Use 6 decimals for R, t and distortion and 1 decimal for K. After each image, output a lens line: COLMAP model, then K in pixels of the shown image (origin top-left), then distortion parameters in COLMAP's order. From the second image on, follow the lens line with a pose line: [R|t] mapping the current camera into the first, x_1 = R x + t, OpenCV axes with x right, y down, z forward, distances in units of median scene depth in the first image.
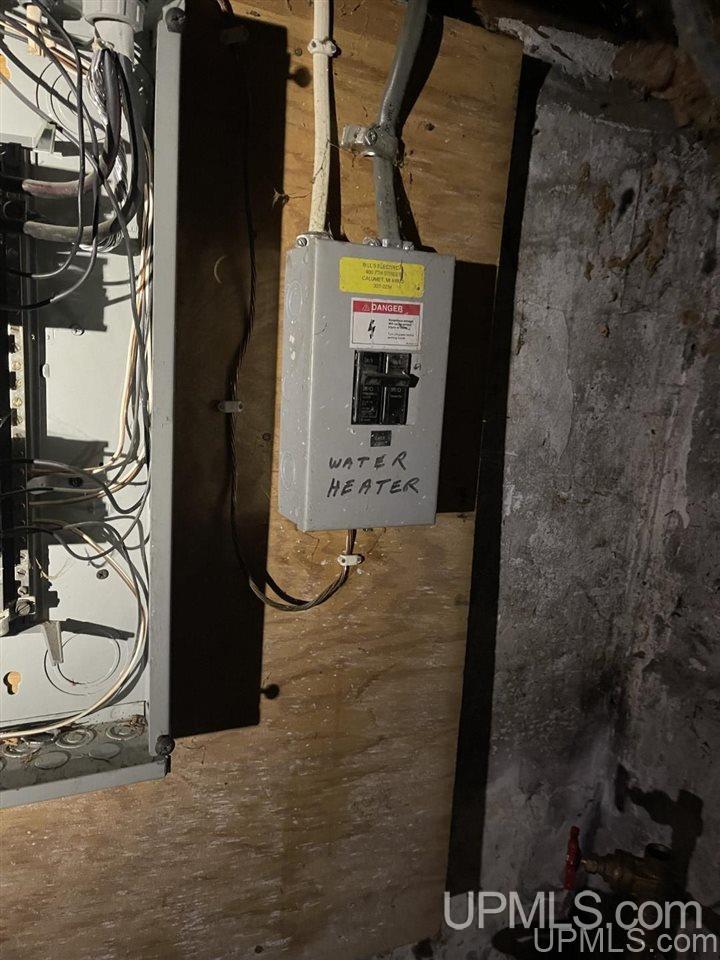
lens RADIAL K [[740.7, 0, 362.4], [0, 740.7, 482.4], [0, 0, 1]] dist [0.056662, -0.068284]
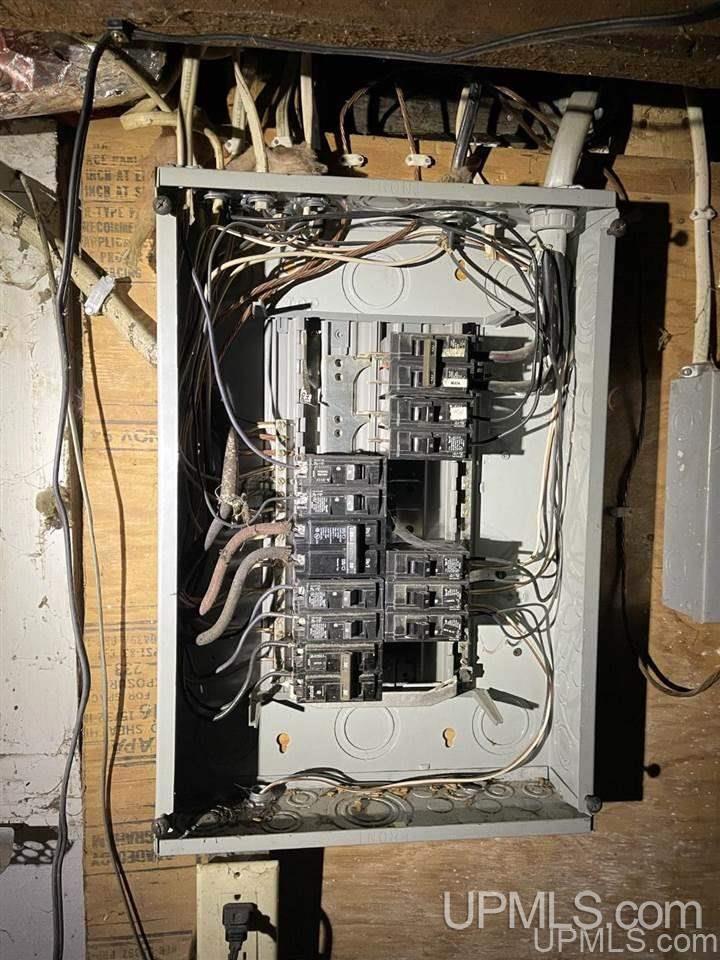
lens RADIAL K [[740.7, 0, 358.4], [0, 740.7, 480.2], [0, 0, 1]] dist [0.056662, -0.068284]
pose [[0.946625, -0.024433, -0.321410, -0.194214], [-0.014802, 0.992776, -0.119063, -0.005807], [0.321997, 0.117465, 0.939425, -0.248157]]
